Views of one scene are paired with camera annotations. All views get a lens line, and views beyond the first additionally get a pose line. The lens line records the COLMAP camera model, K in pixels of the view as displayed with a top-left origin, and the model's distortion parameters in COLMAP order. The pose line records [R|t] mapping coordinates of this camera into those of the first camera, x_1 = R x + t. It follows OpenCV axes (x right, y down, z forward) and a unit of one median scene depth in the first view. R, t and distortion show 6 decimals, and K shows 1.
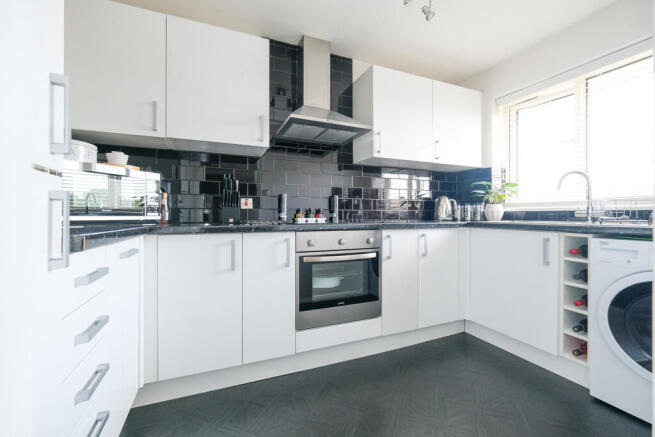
lens RADIAL K [[281.8, 0, 327.5], [0, 281.8, 214.7], [0, 0, 1]] dist [-0.002307, -0.000610]
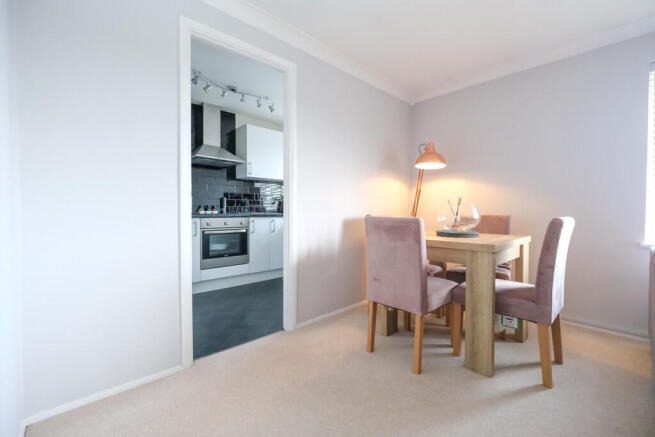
lens RADIAL K [[281.8, 0, 327.3], [0, 281.8, 216.9], [0, 0, 1]] dist [-0.002307, -0.000610]
pose [[0.940591, -0.001744, 0.339536, 0.040967], [-0.007181, 0.999661, 0.025029, -0.000586], [-0.339465, -0.025980, 0.940260, -0.899349]]
